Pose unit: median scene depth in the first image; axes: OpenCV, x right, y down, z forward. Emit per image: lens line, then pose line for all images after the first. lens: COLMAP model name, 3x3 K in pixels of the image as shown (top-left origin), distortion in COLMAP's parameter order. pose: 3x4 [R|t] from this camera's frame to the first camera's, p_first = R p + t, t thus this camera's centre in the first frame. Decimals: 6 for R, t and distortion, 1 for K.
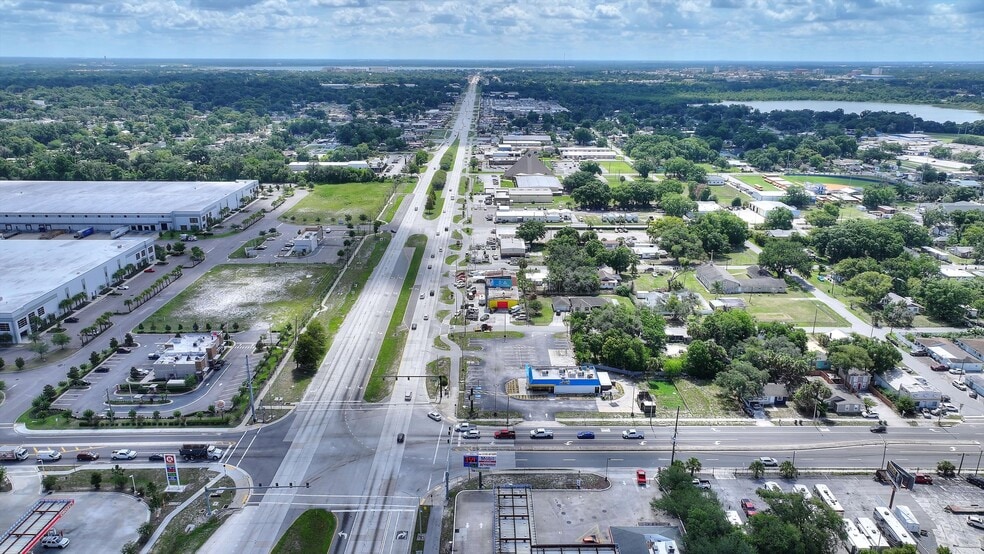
lens RADIAL K [[688.0, 0, 495.8], [0, 688.0, 274.7], [0, 0, 1]] dist [-0.004016, 0.024335]
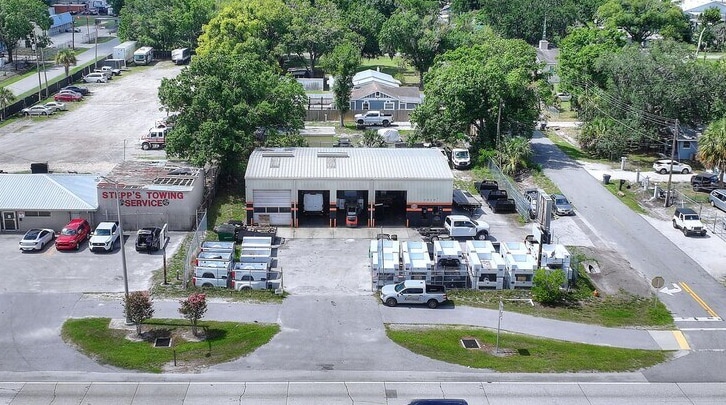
lens RADIAL K [[867.0, 0, 331.1], [0, 867.0, 202.6], [0, 0, 1]] dist [0.003193, -0.013281]
pose [[0.011874, -0.287178, 0.957804, -0.282647], [0.296478, 0.915810, 0.270911, -0.136301], [-0.954966, 0.280751, 0.096017, 1.329442]]
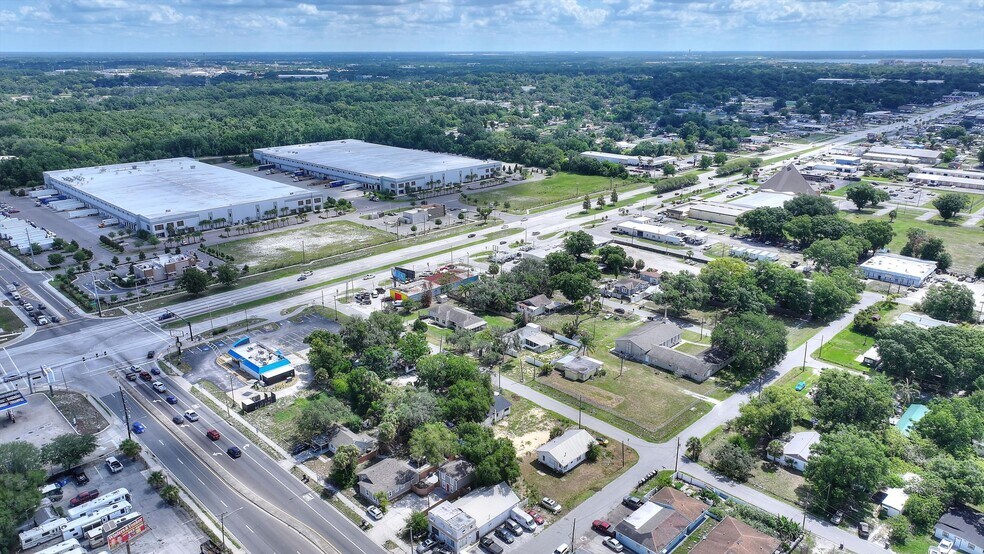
lens RADIAL K [[688.0, 0, 495.8], [0, 688.0, 274.7], [0, 0, 1]] dist [-0.004016, 0.024335]
pose [[0.703552, 0.216771, -0.676775, 0.826300], [-0.209953, 0.973234, 0.093468, -0.117983], [0.678922, 0.076332, 0.730232, 0.377820]]
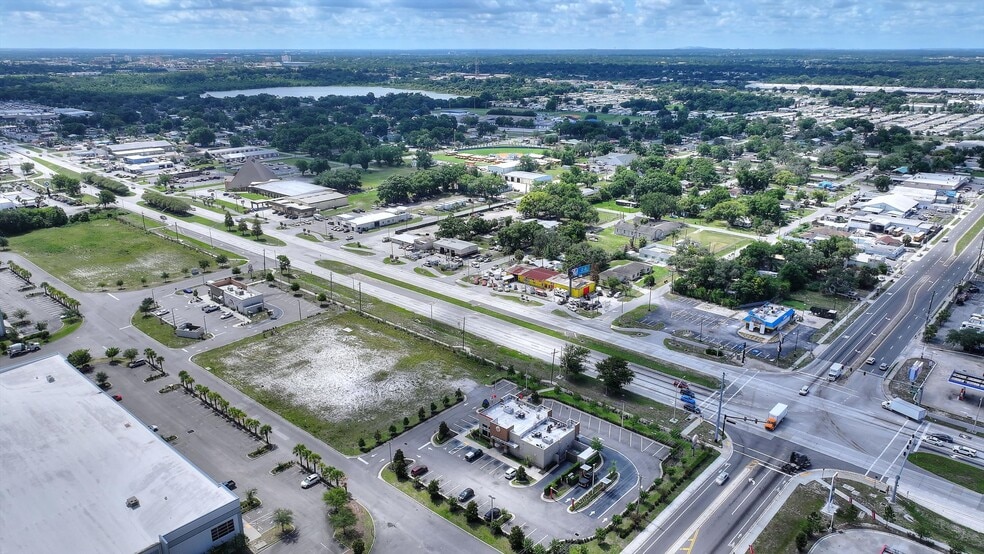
lens RADIAL K [[688.0, 0, 495.8], [0, 688.0, 274.7], [0, 0, 1]] dist [-0.004016, 0.024335]
pose [[0.673233, -0.237344, 0.700304, -0.838848], [0.226165, 0.967792, 0.110578, -0.129854], [-0.703994, 0.083939, 0.705228, 0.386461]]
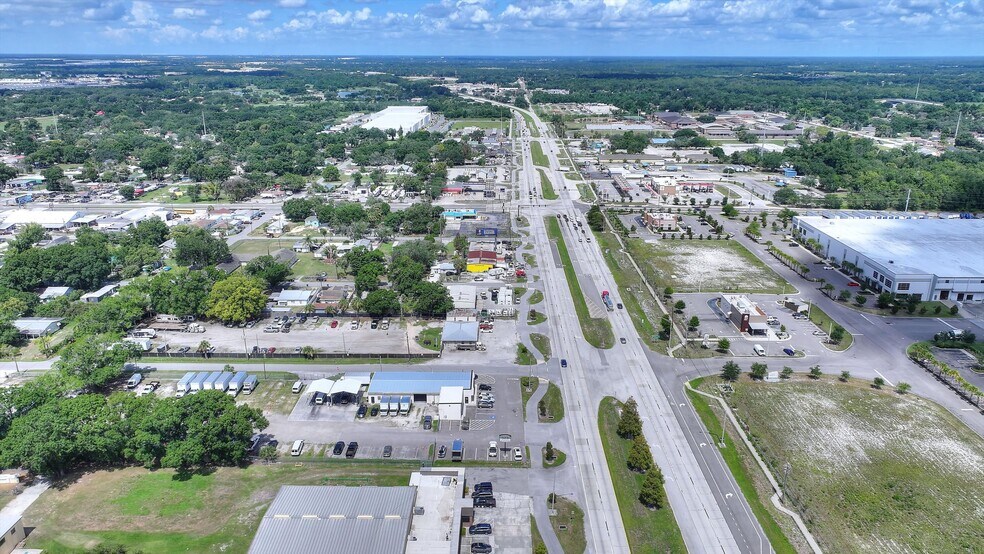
lens RADIAL K [[688.0, 0, 495.8], [0, 688.0, 274.7], [0, 0, 1]] dist [-0.004016, 0.024335]
pose [[-0.999716, -0.013678, 0.019501, -0.041594], [0.000207, 0.813663, 0.581337, -0.696275], [-0.023819, 0.581176, -0.813429, 2.188238]]
